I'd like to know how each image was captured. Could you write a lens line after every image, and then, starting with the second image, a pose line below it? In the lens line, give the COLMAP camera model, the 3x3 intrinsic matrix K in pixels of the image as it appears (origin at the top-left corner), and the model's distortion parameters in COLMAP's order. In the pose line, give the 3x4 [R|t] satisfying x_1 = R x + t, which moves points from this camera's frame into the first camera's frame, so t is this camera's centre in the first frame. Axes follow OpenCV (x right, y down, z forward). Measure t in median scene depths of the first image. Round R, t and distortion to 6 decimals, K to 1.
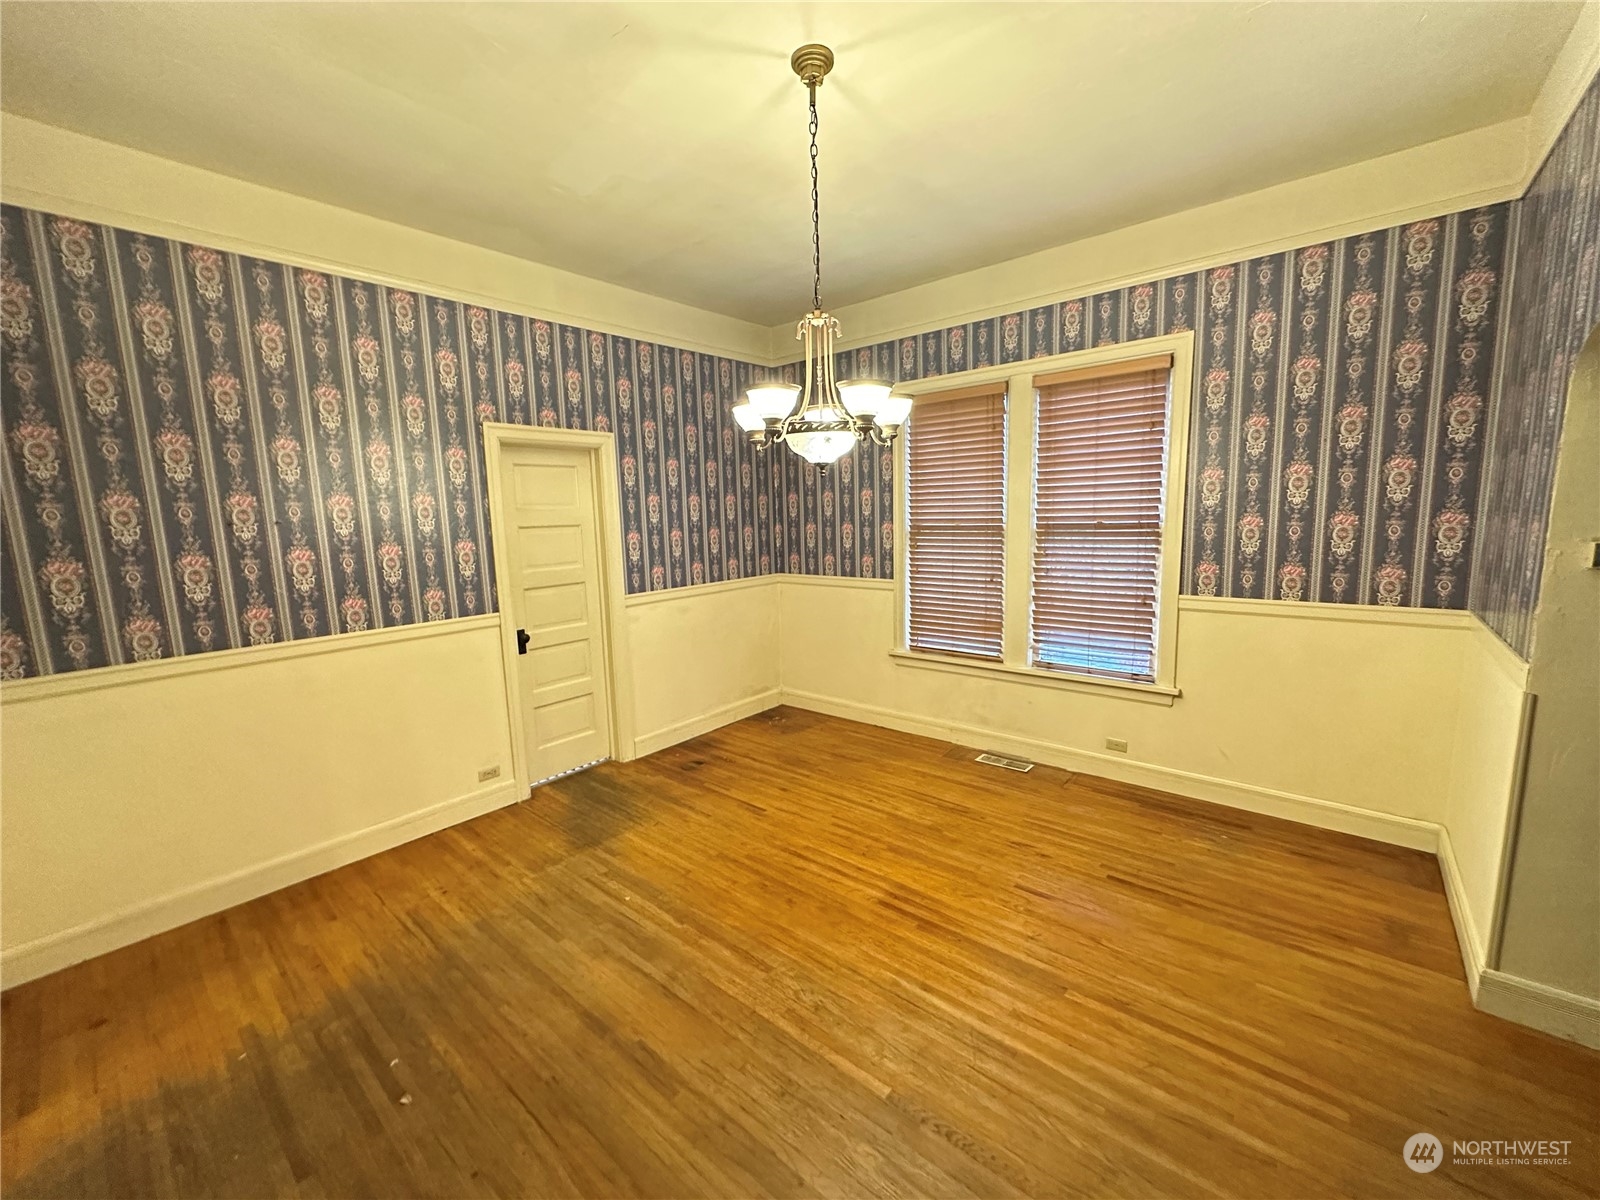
lens RADIAL K [[640.1, 0, 798.2], [0, 640.1, 601.5], [0, 0, 1]] dist [-0.001816, 0.000049]
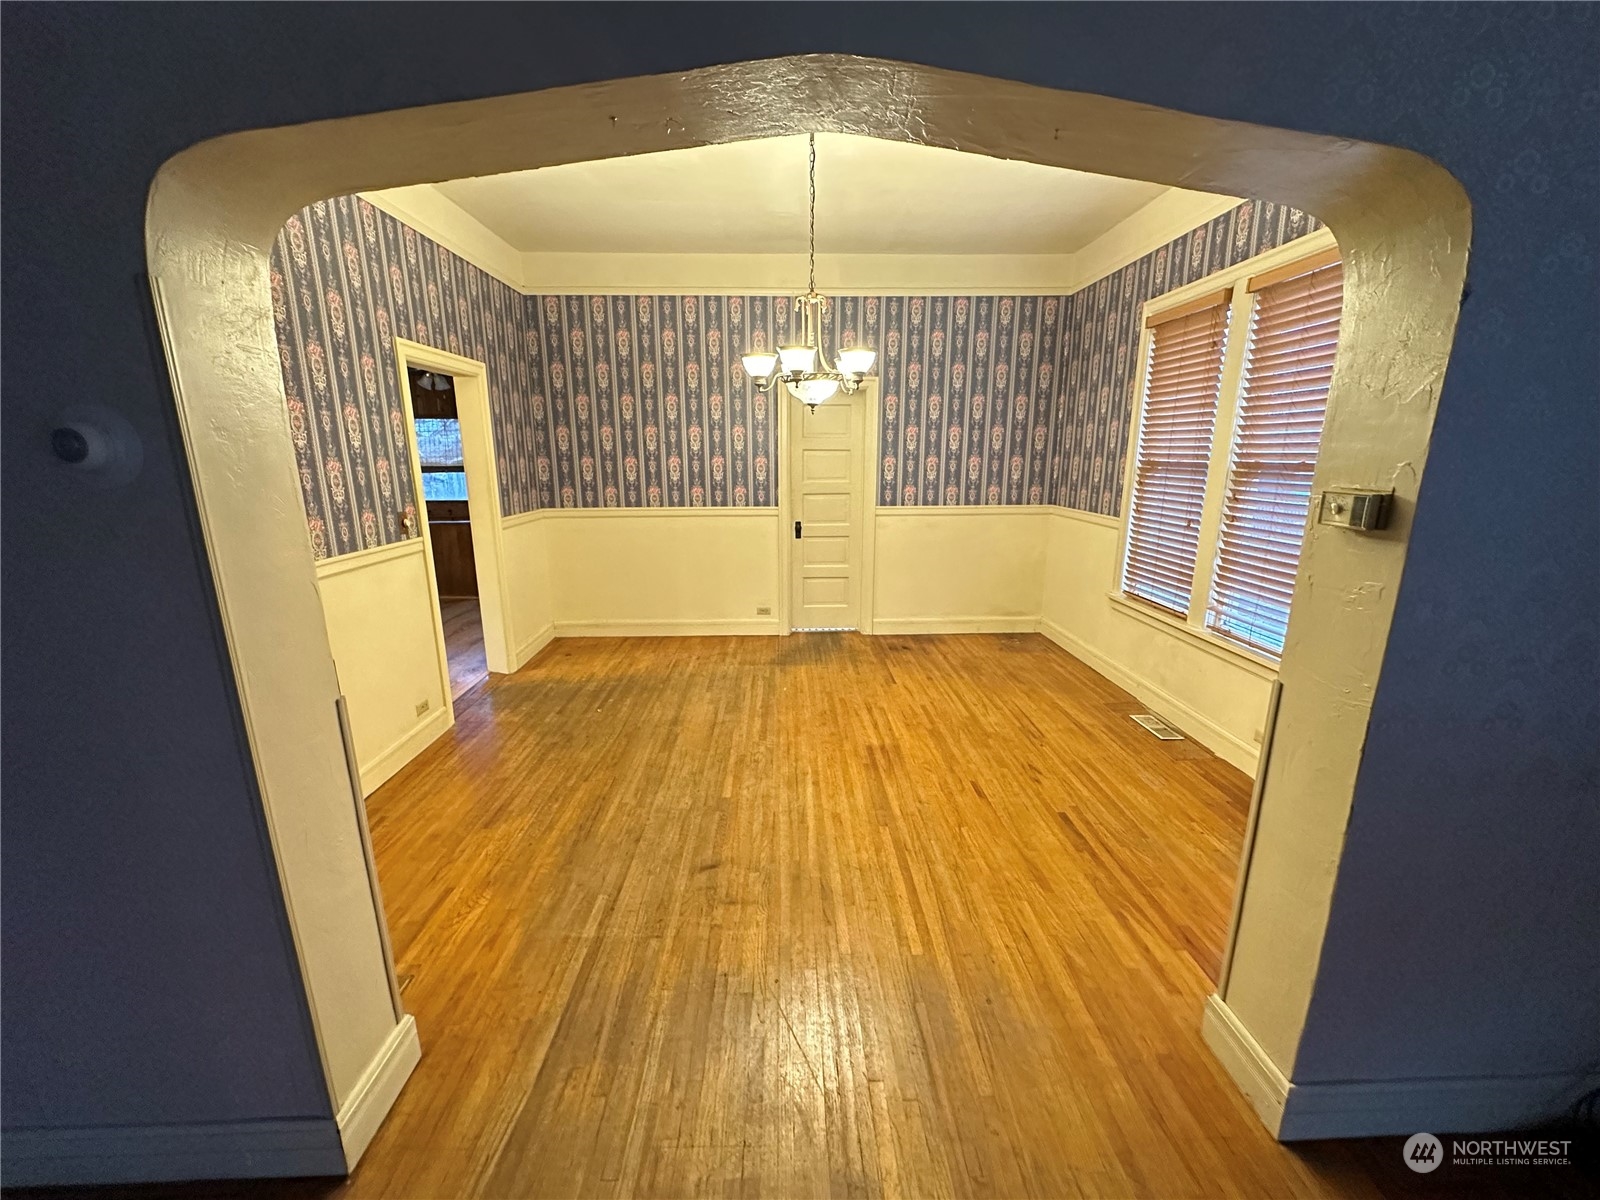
lens RADIAL K [[640.1, 0, 796.3], [0, 640.1, 601.0], [0, 0, 1]] dist [-0.001816, 0.000049]
pose [[0.666523, 0.195485, -0.719398, 0.675600], [-0.121465, 0.980589, 0.153922, -0.001914], [0.735523, -0.015211, 0.677329, 0.009566]]
